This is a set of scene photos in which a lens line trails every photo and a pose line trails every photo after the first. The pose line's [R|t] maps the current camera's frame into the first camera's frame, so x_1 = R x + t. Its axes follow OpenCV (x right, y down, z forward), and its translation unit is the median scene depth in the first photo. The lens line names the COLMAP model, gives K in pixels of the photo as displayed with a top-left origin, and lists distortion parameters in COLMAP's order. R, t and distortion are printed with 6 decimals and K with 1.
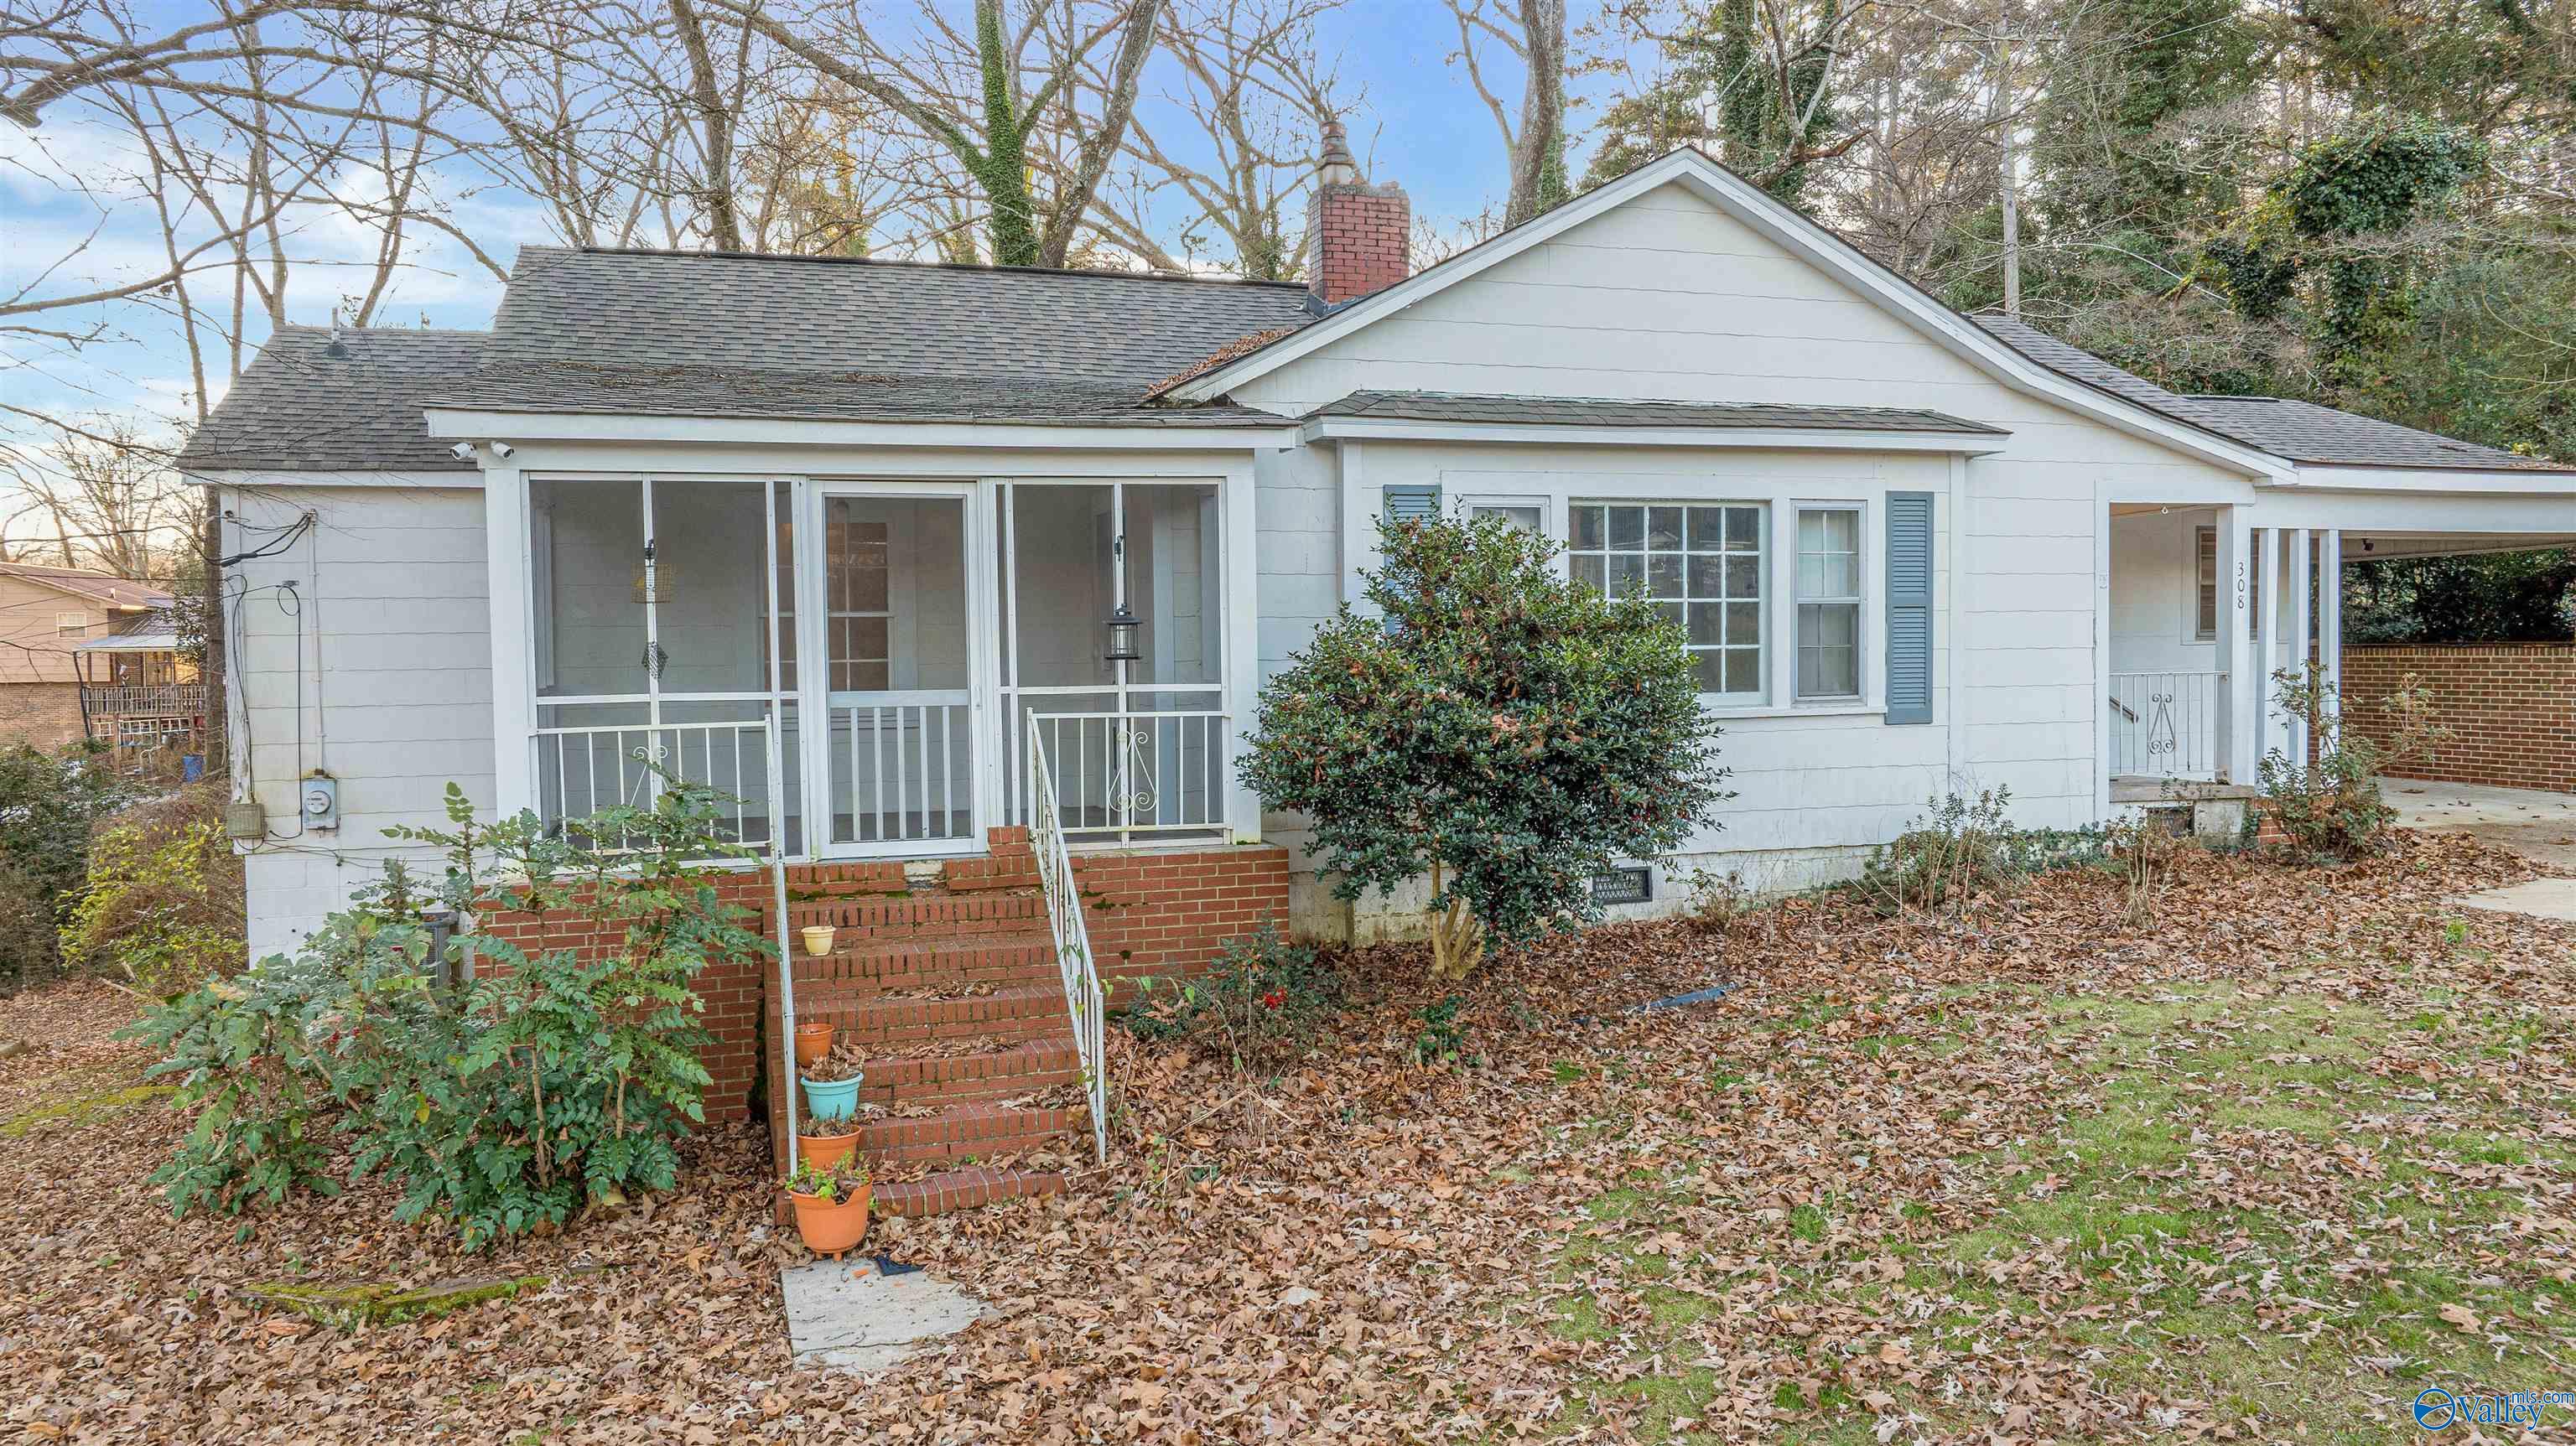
lens RADIAL K [[1823.8, 0, 1293.8], [0, 1823.8, 720.7], [0, 0, 1]] dist [-0.042850, 0.047859]
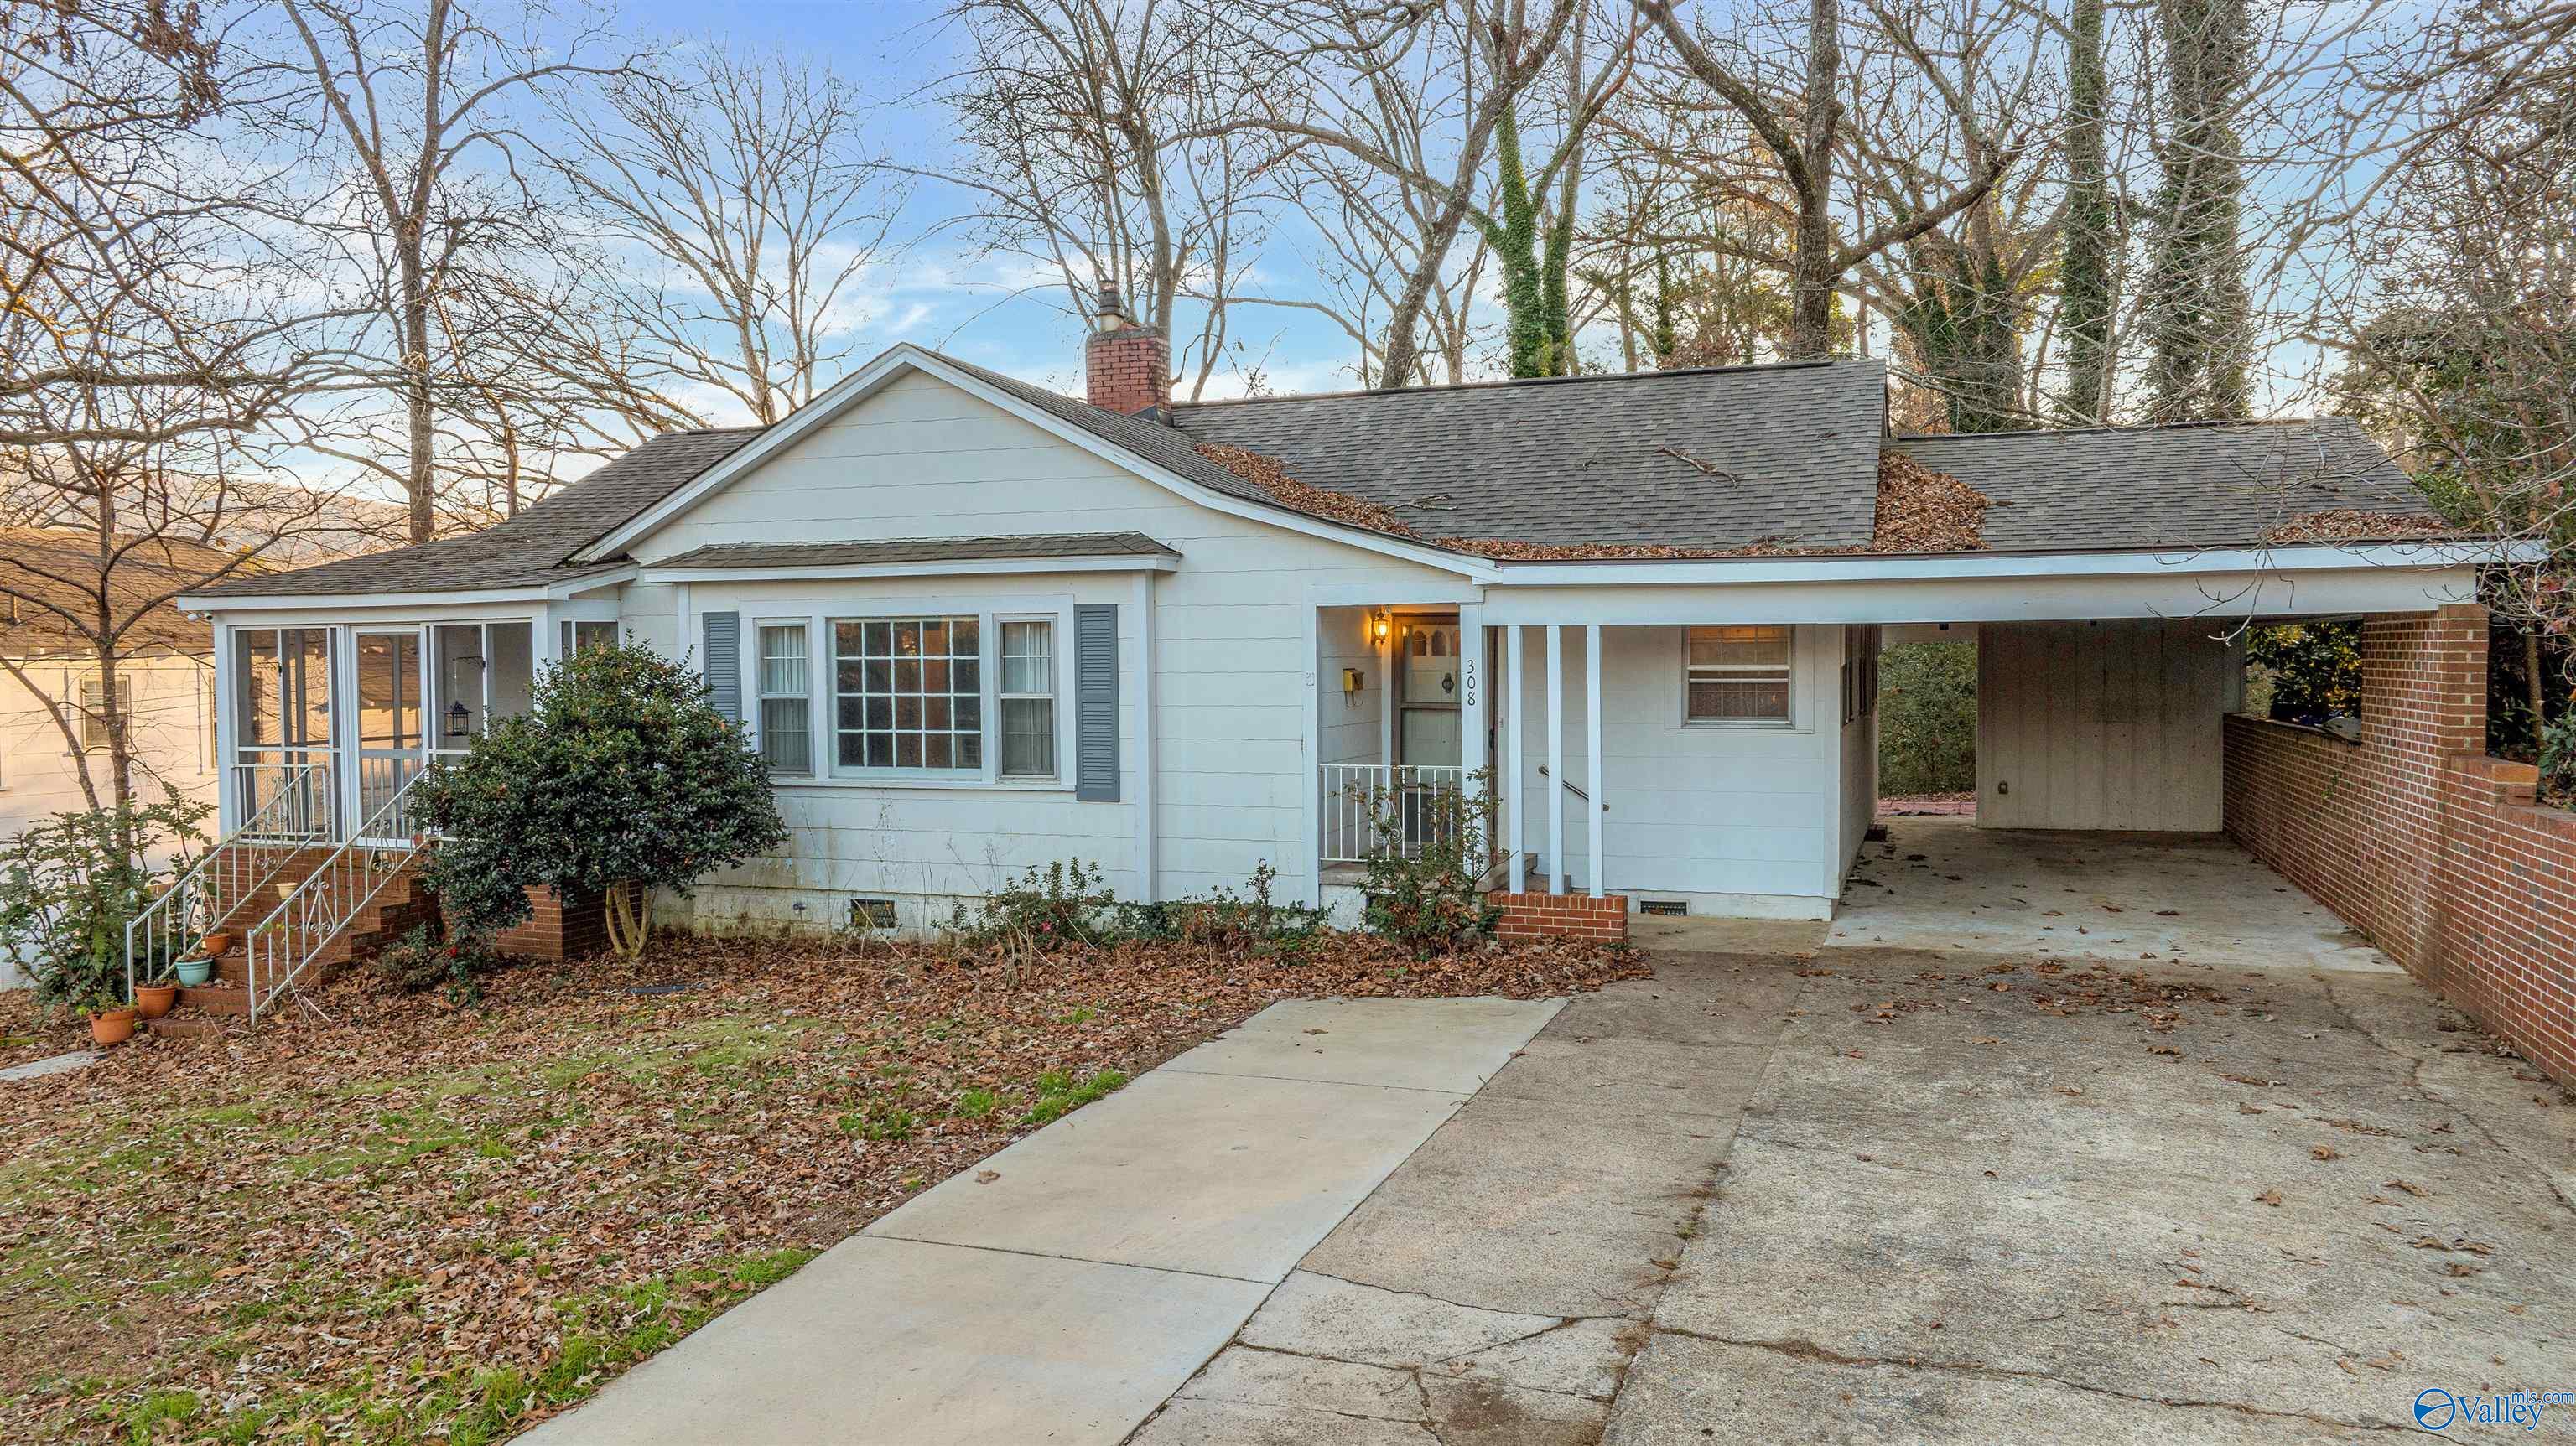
lens RADIAL K [[1823.8, 0, 1293.8], [0, 1823.8, 720.7], [0, 0, 1]] dist [-0.042850, 0.047859]
pose [[0.795222, 0.027961, -0.605673, 1.501437], [-0.028787, 0.999551, 0.008348, -0.083128], [0.605635, 0.010797, 0.795669, 0.177462]]
